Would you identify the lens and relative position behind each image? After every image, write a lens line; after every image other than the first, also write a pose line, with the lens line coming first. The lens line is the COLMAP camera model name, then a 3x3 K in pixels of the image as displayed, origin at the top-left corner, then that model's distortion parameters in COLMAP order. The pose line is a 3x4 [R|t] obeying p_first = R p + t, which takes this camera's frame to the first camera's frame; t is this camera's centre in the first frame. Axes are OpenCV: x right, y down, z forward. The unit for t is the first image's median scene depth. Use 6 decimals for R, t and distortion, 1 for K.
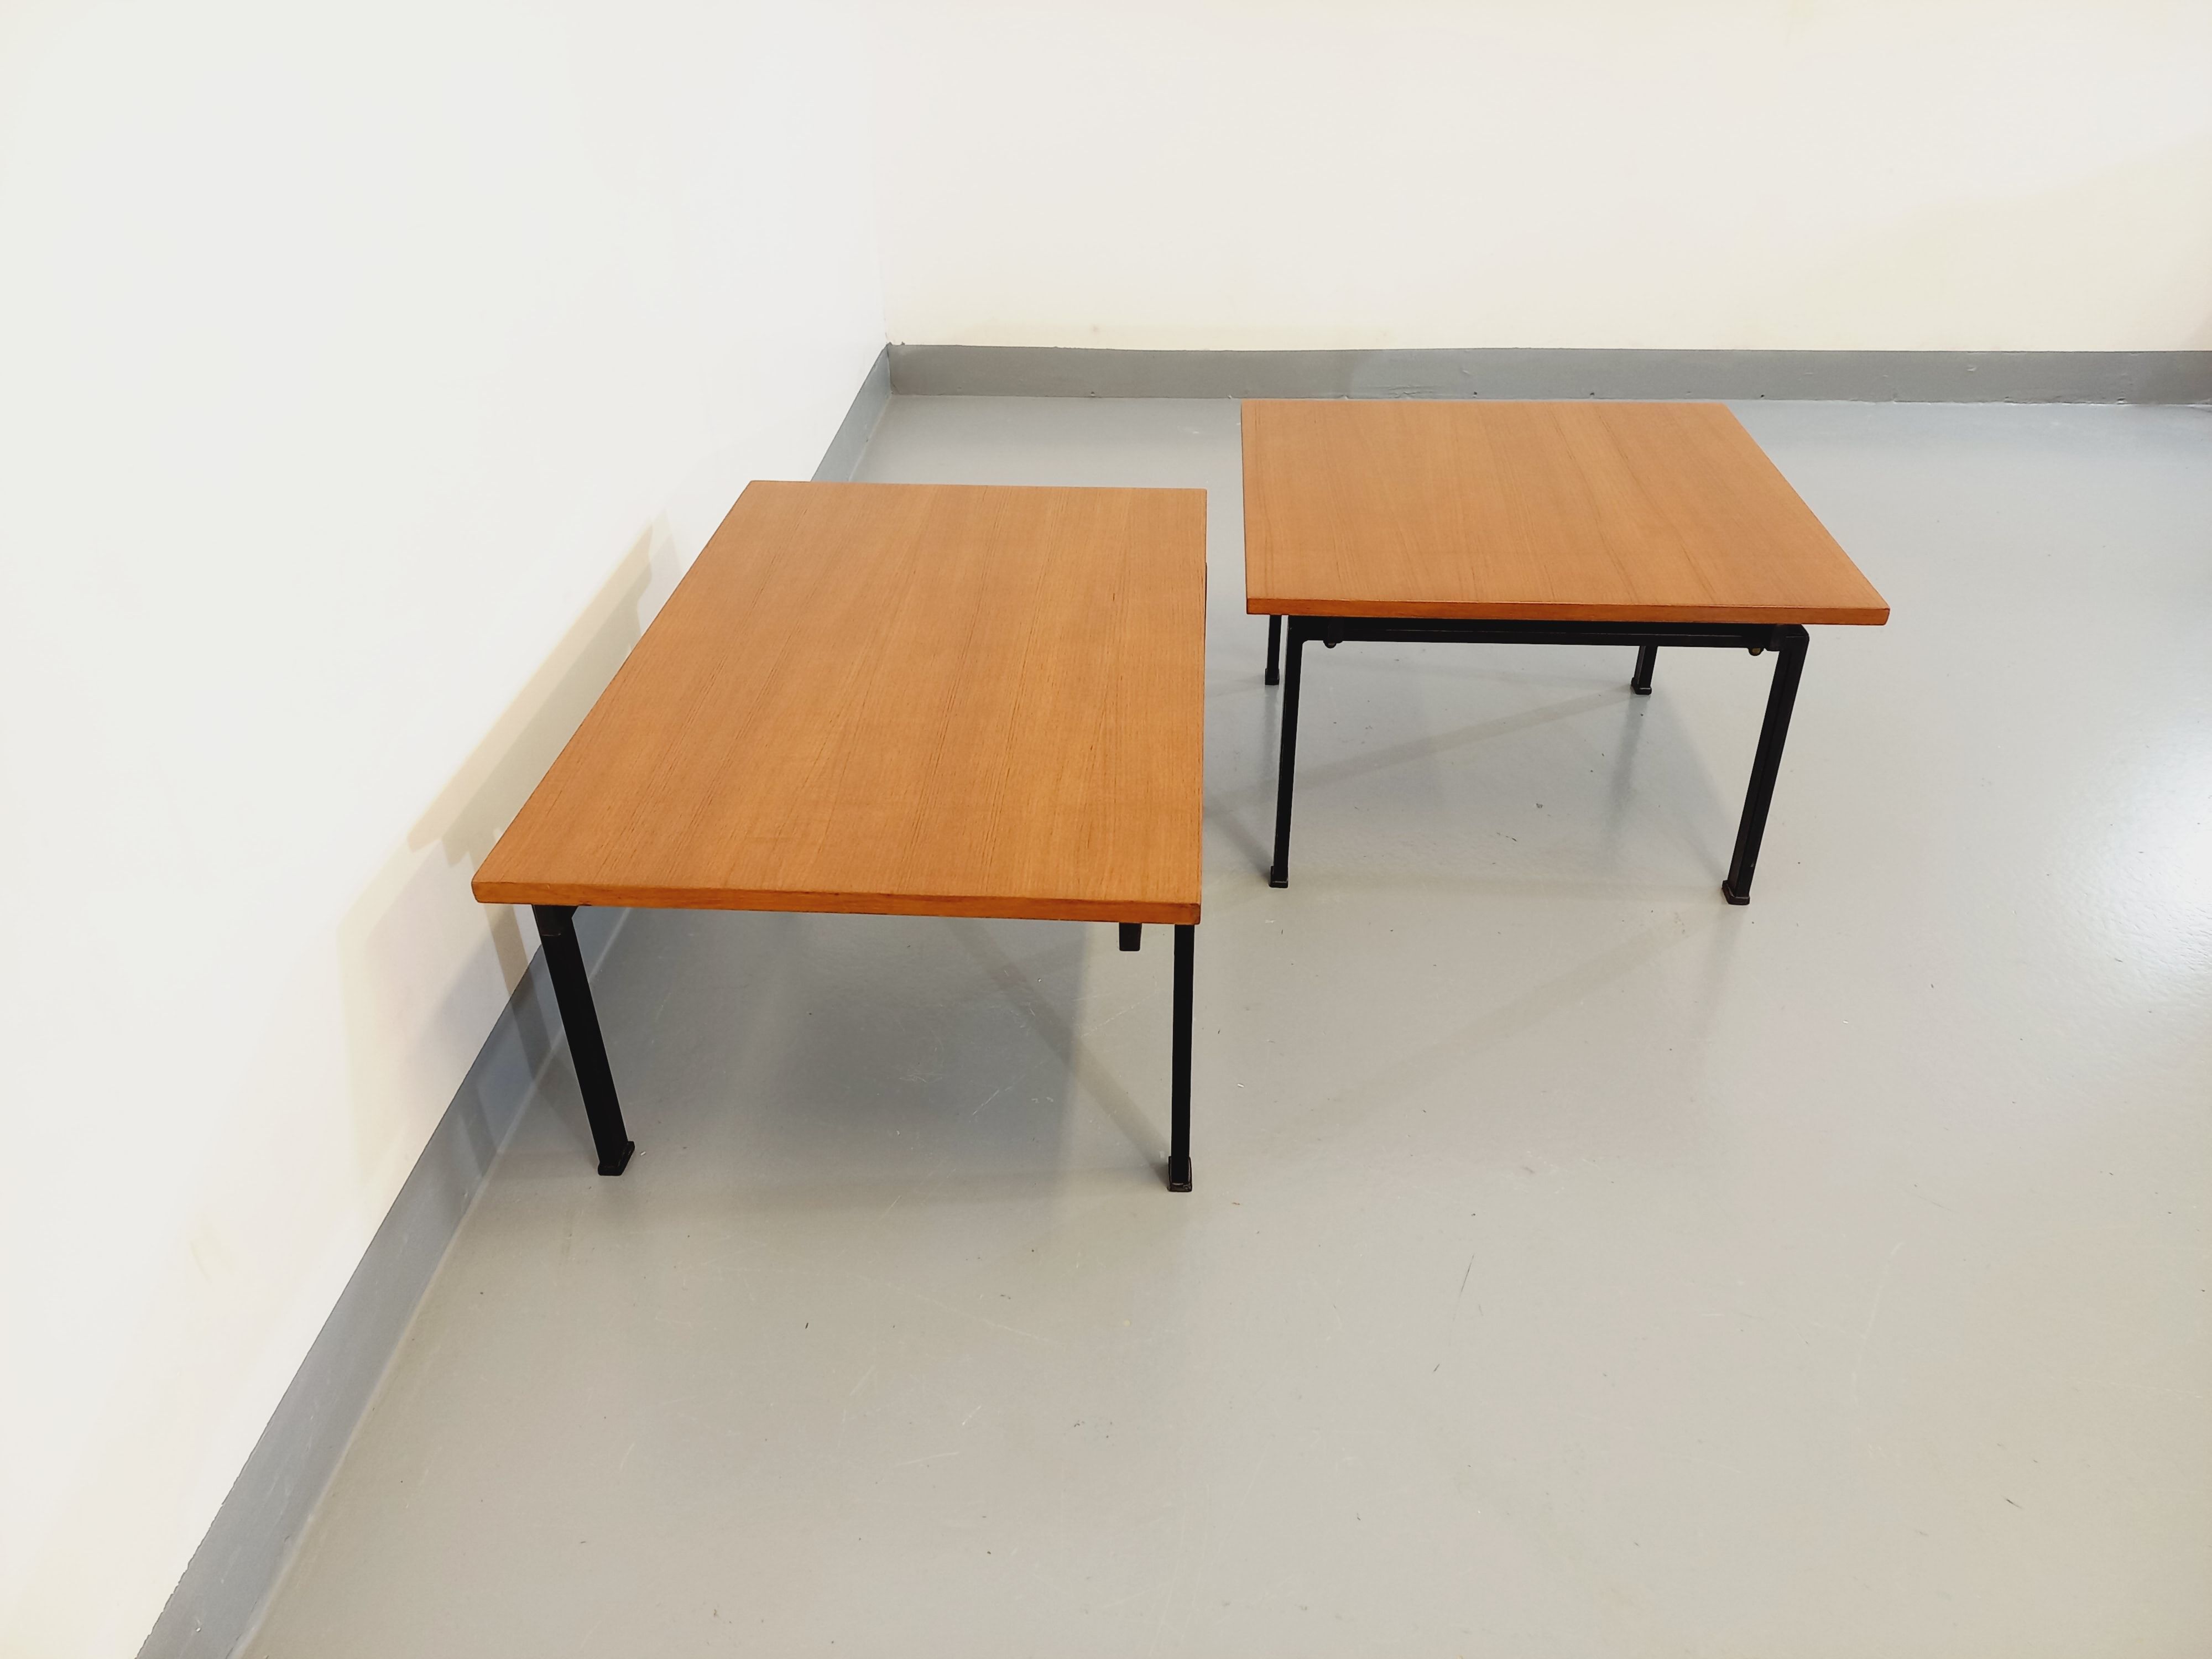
lens RADIAL K [[1605.2, 0, 1119.5], [0, 1605.2, 807.1], [0, 0, 1]] dist [0.097351, -0.102905]
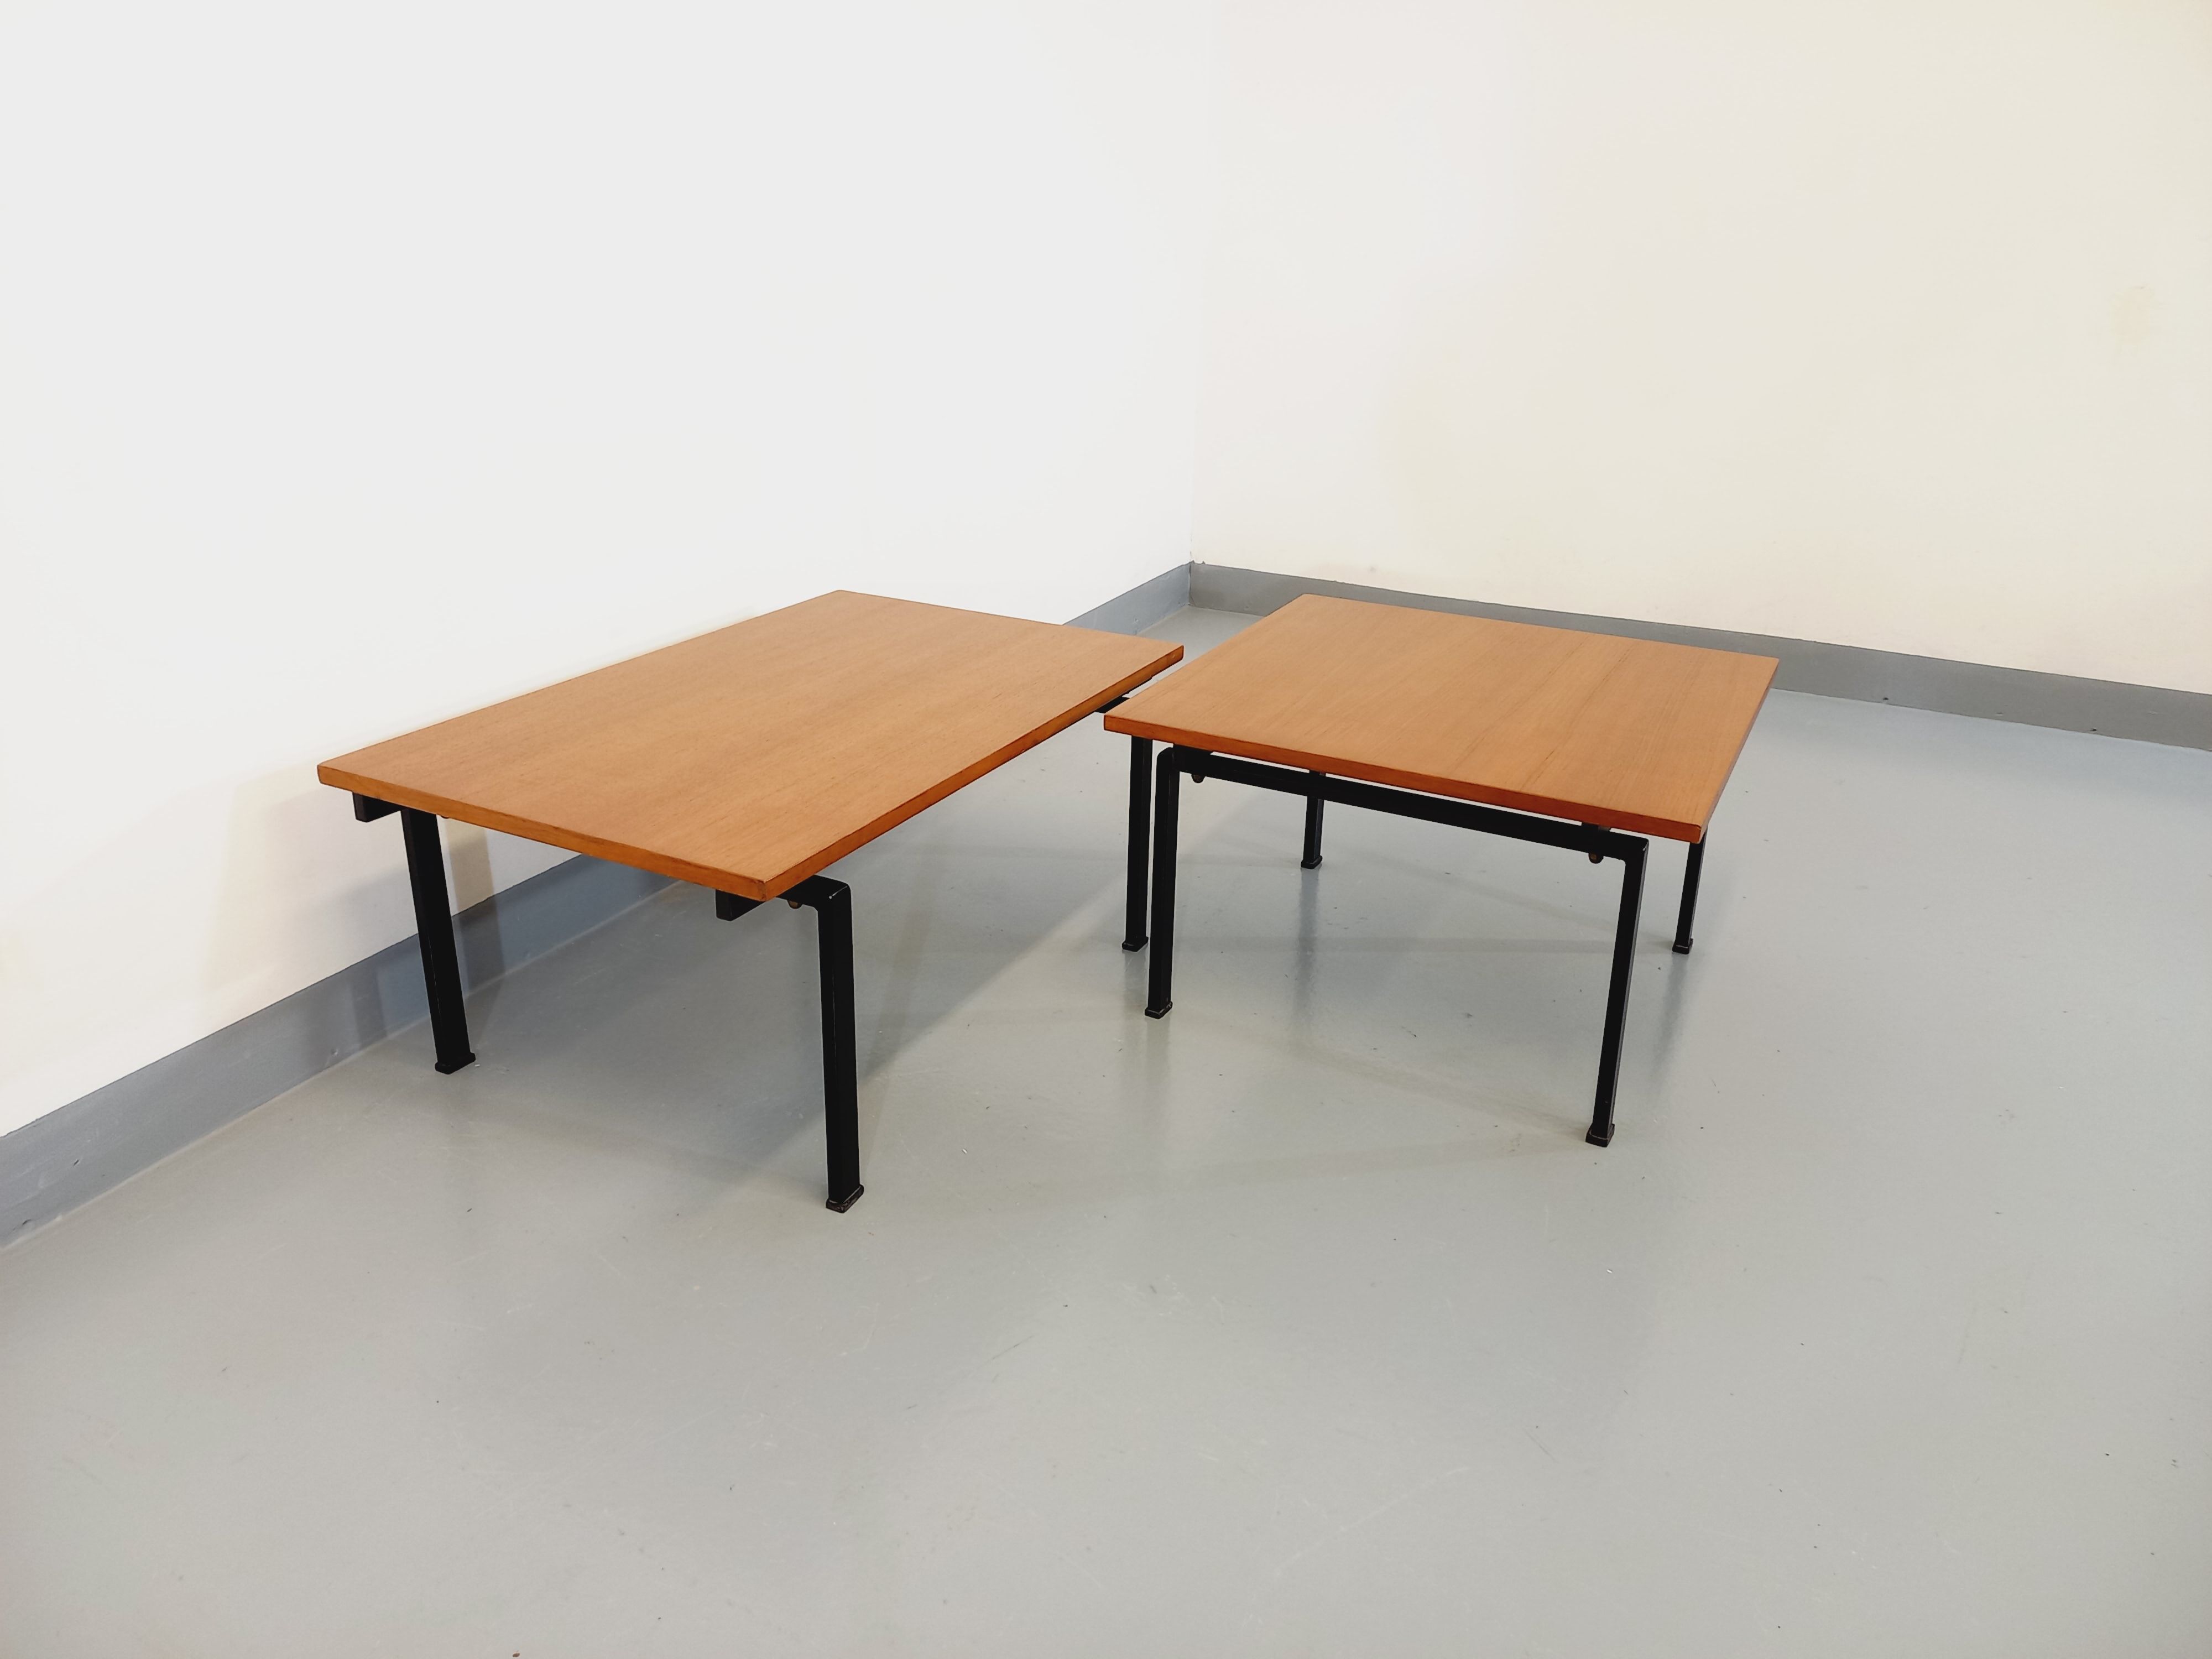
lens RADIAL K [[1597.6, 0, 1098.1], [0, 1597.6, 725.3], [0, 0, 1]] dist [0.086542, -0.075715]
pose [[0.909563, 0.154696, -0.385699, 0.498534], [-0.238801, 0.954155, -0.180453, 0.075042], [0.340101, 0.256239, 0.904806, 0.015850]]
